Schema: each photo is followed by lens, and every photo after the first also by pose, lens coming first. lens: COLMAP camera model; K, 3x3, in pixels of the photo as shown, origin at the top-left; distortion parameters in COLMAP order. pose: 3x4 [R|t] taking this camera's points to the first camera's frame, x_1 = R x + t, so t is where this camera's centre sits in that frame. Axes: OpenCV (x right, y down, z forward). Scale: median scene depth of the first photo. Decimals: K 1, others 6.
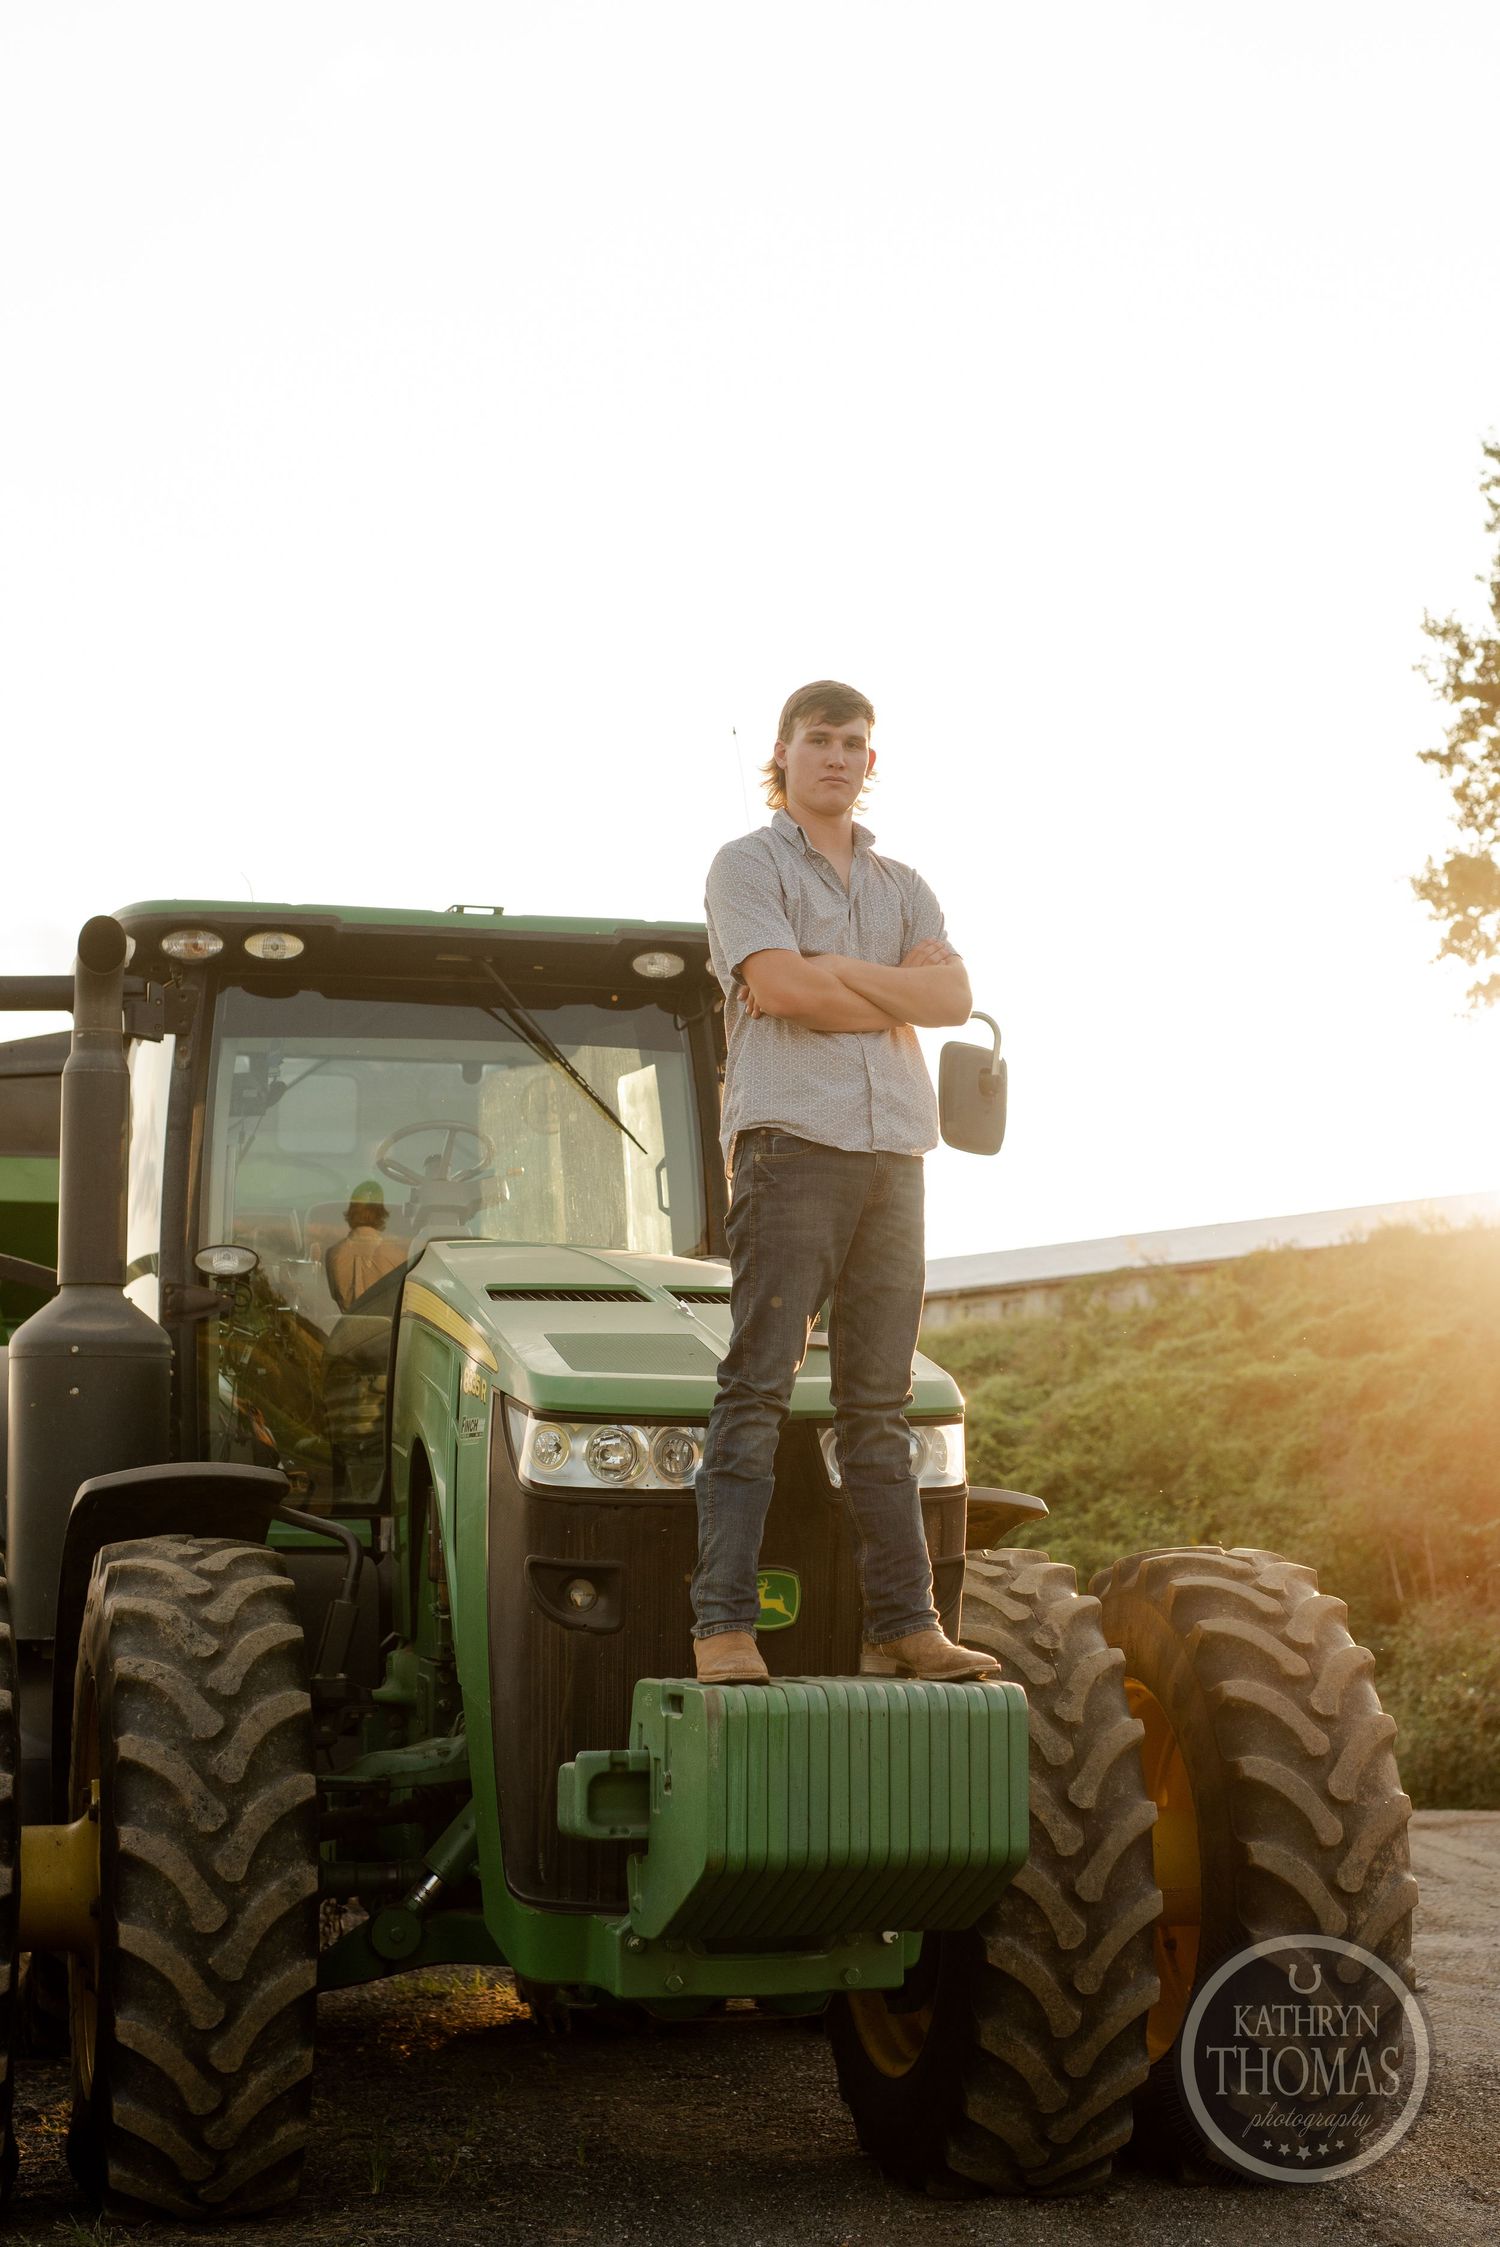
lens RADIAL K [[3362.5, 0, 821.2], [0, 3362.5, 1188.1], [0, 0, 1]] dist [0.011017, 0.092117]
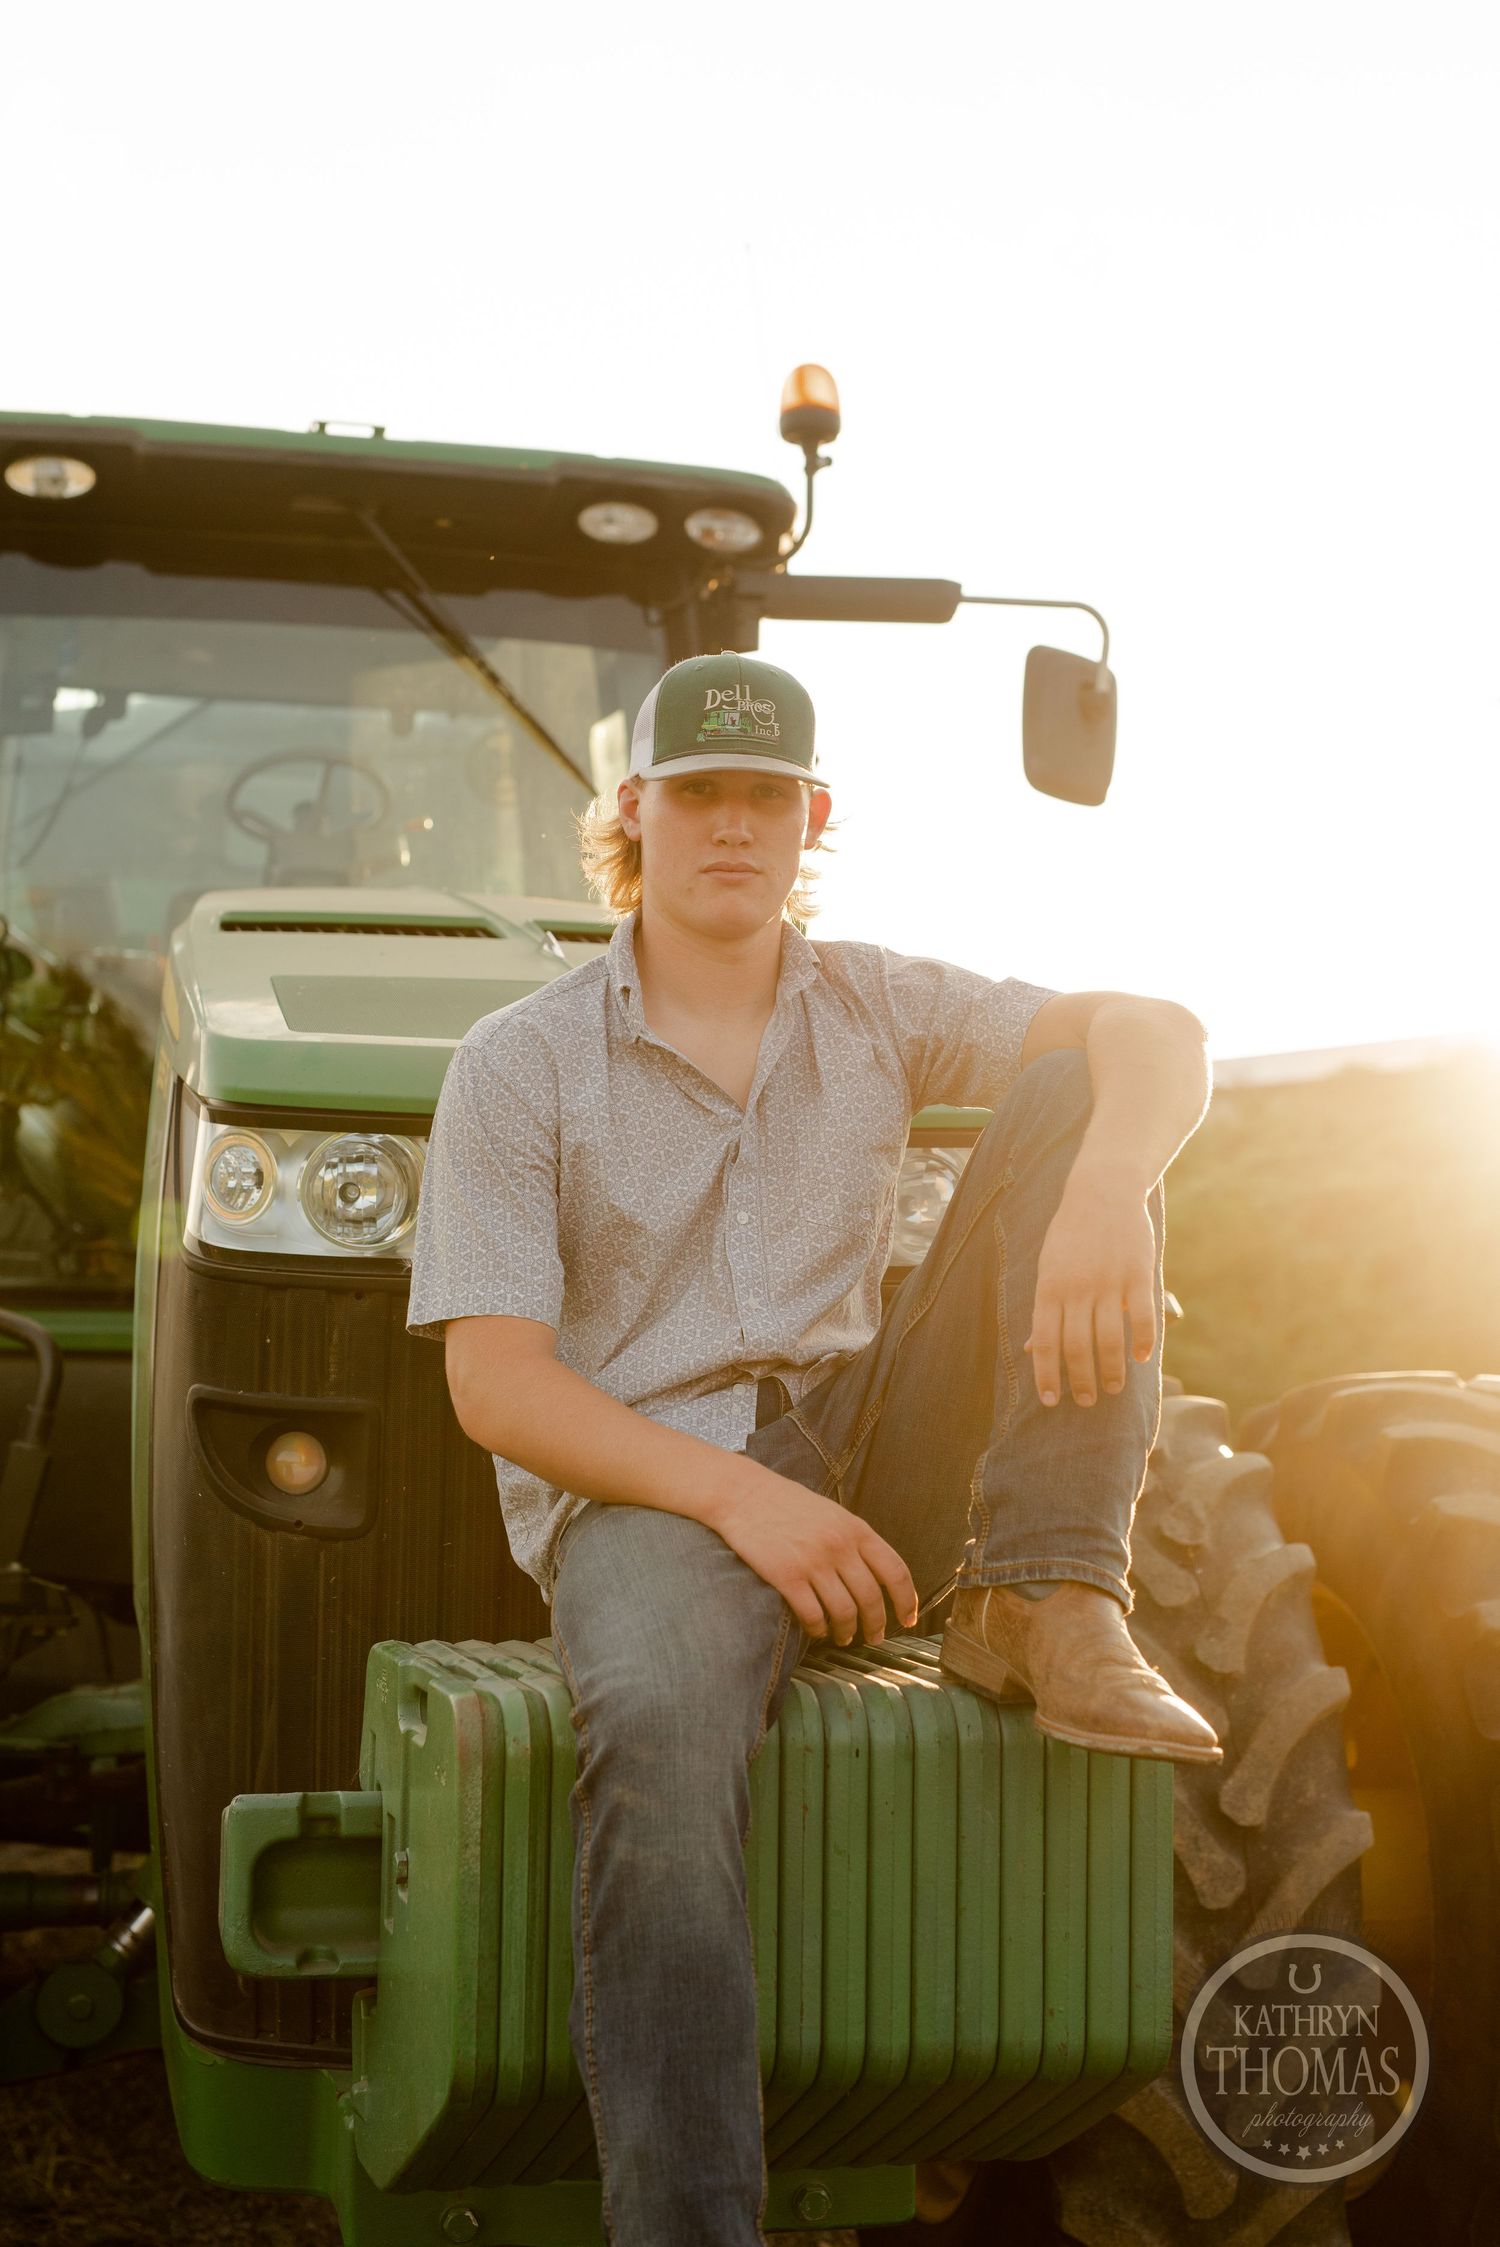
lens RADIAL K [[3210.7, 0, 750.0], [0, 3210.7, 1123.5], [0, 0, 1]] dist [0.017292, 0.010149]
pose [[0.998552, 0.010464, -0.052772, 0.021886], [-0.008452, 0.999234, 0.038210, 0.045671], [0.053131, -0.037709, 0.997875, 0.473310]]
